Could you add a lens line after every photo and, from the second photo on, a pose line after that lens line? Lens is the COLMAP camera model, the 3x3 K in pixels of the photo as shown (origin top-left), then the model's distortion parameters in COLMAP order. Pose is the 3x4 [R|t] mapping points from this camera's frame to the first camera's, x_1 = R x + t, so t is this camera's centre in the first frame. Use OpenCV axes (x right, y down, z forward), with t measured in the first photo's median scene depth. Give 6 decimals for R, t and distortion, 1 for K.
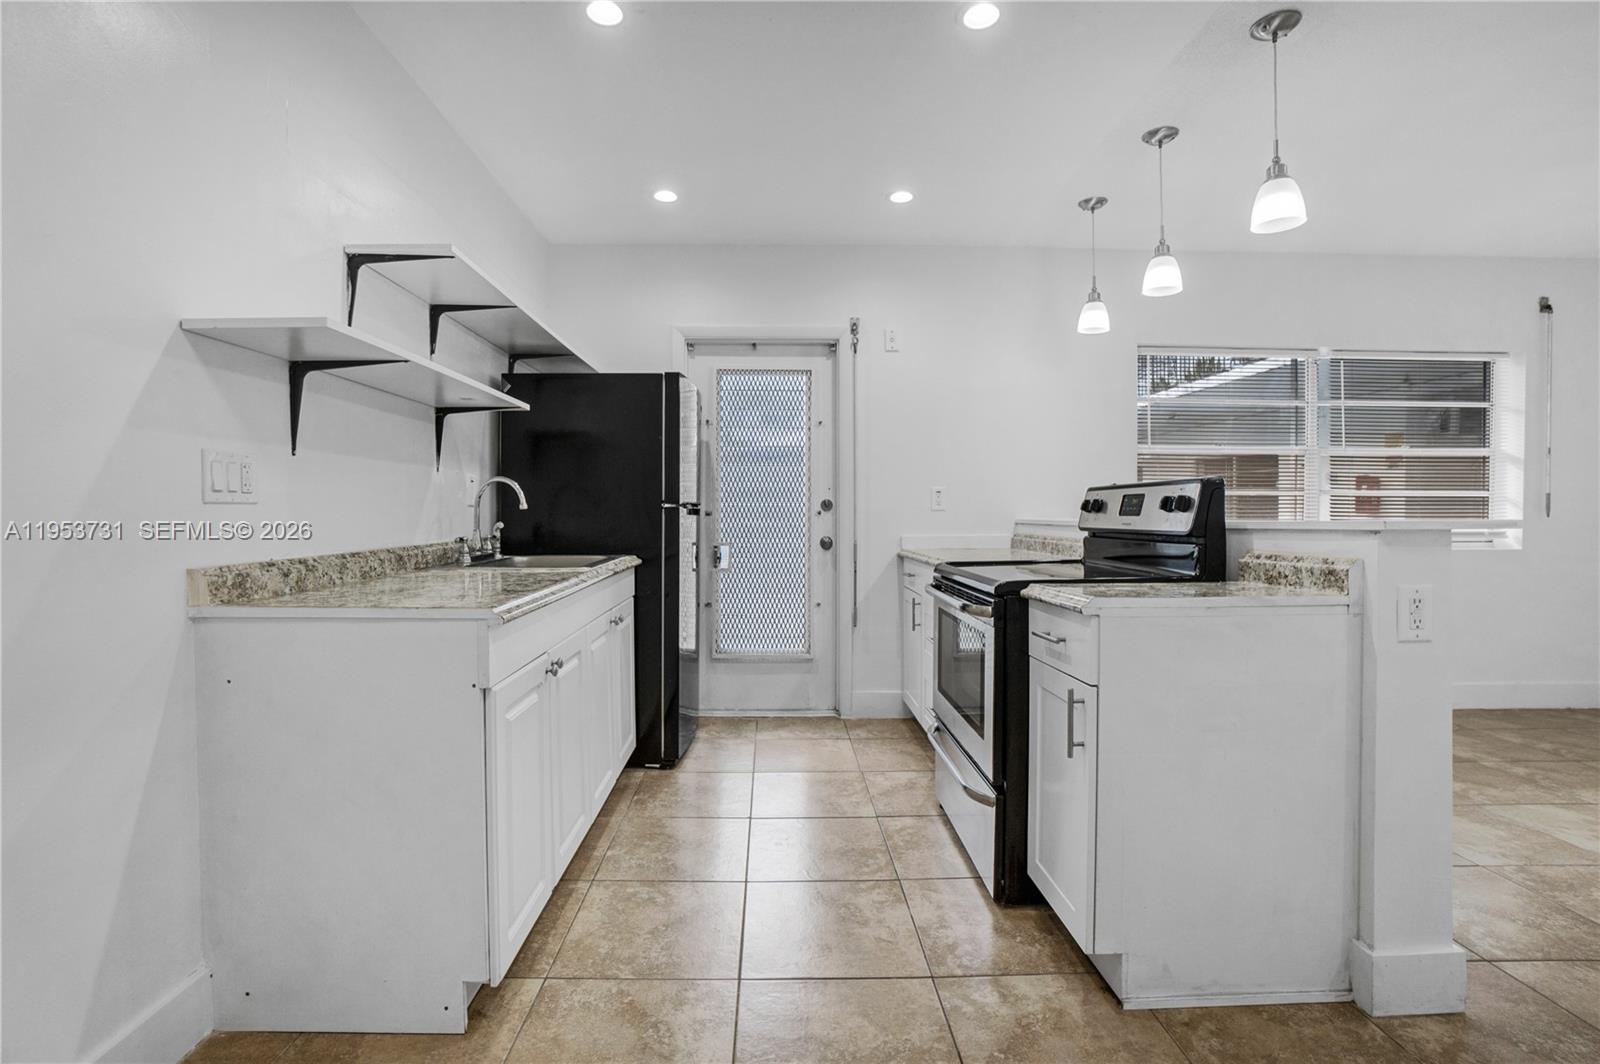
lens RADIAL K [[729.0, 0, 785.4], [0, 729.0, 526.0], [0, 0, 1]] dist [-0.064637, 0.023869]
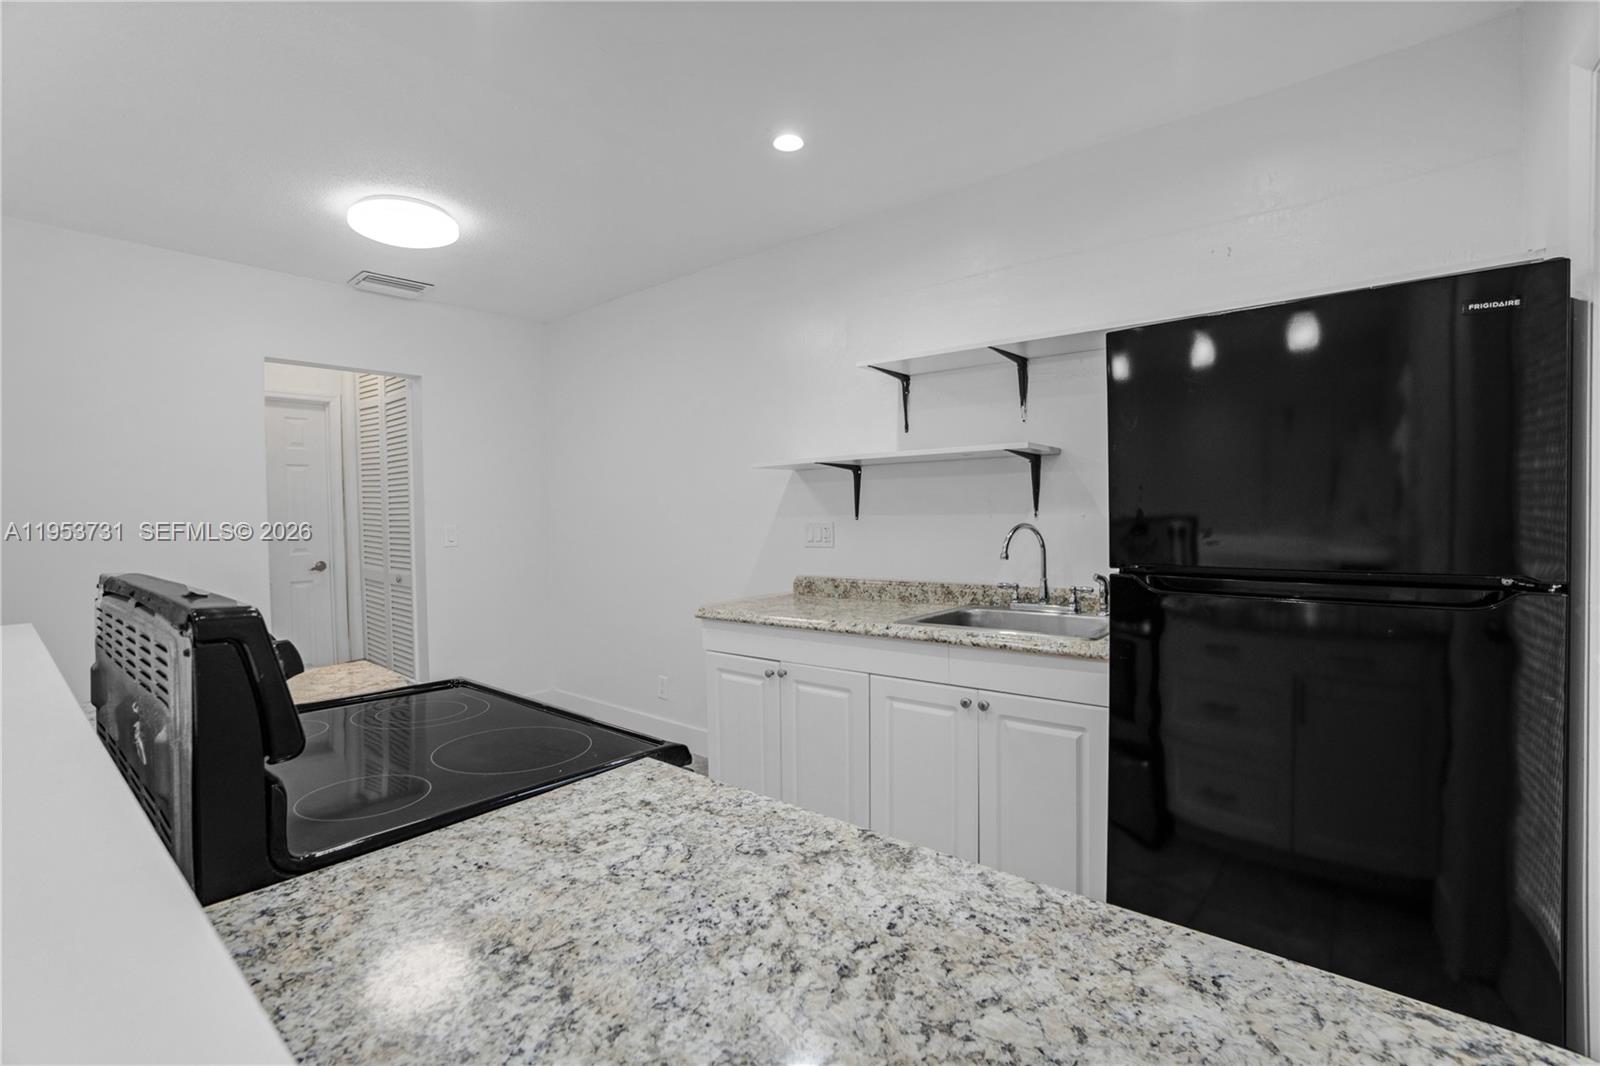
lens RADIAL K [[707.3, 0, 797.9], [0, 707.3, 530.6], [0, 0, 1]] dist [-0.063610, 0.019474]
pose [[-0.646752, 0.027802, -0.762194, 0.483681], [0.001250, 0.999373, 0.035393, -0.090958], [0.762700, 0.021938, -0.646381, 1.355774]]
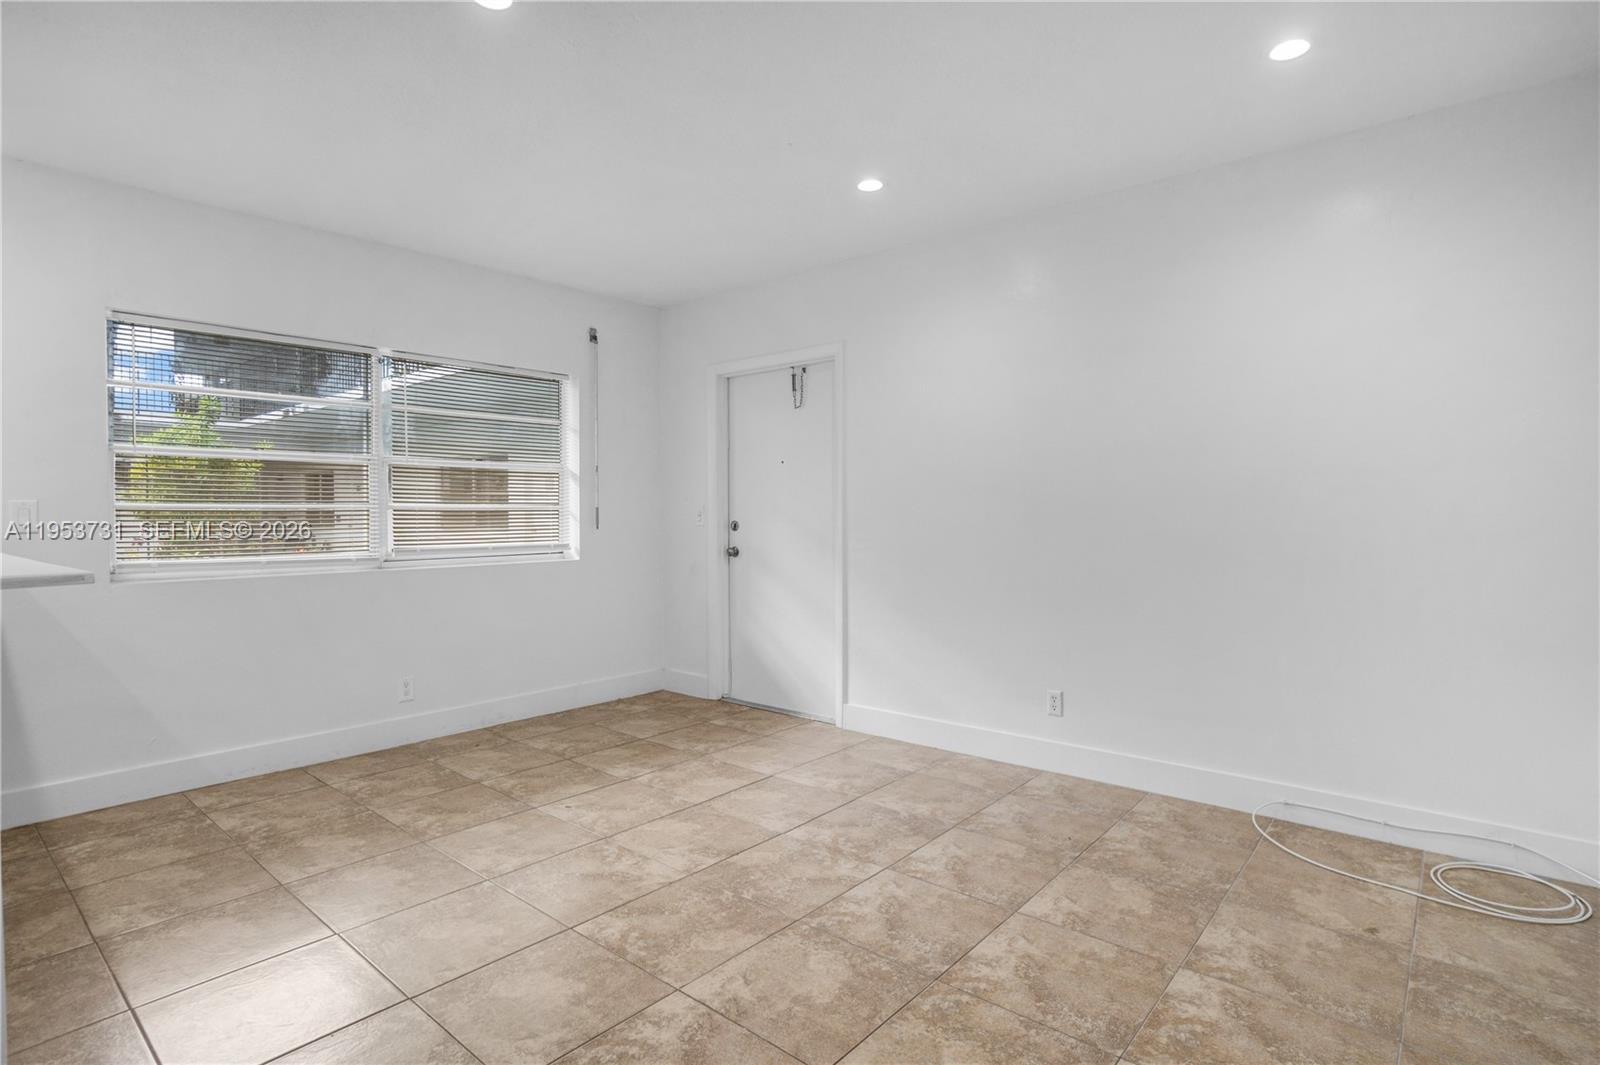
lens RADIAL K [[807.4, 0, 786.9], [0, 807.4, 523.1], [0, 0, 1]] dist [-0.051400, 0.025602]
pose [[0.667919, -0.012082, 0.744136, 0.524214], [0.016405, 0.999864, 0.001510, -0.029004], [-0.744053, 0.011199, 0.668027, -0.097802]]
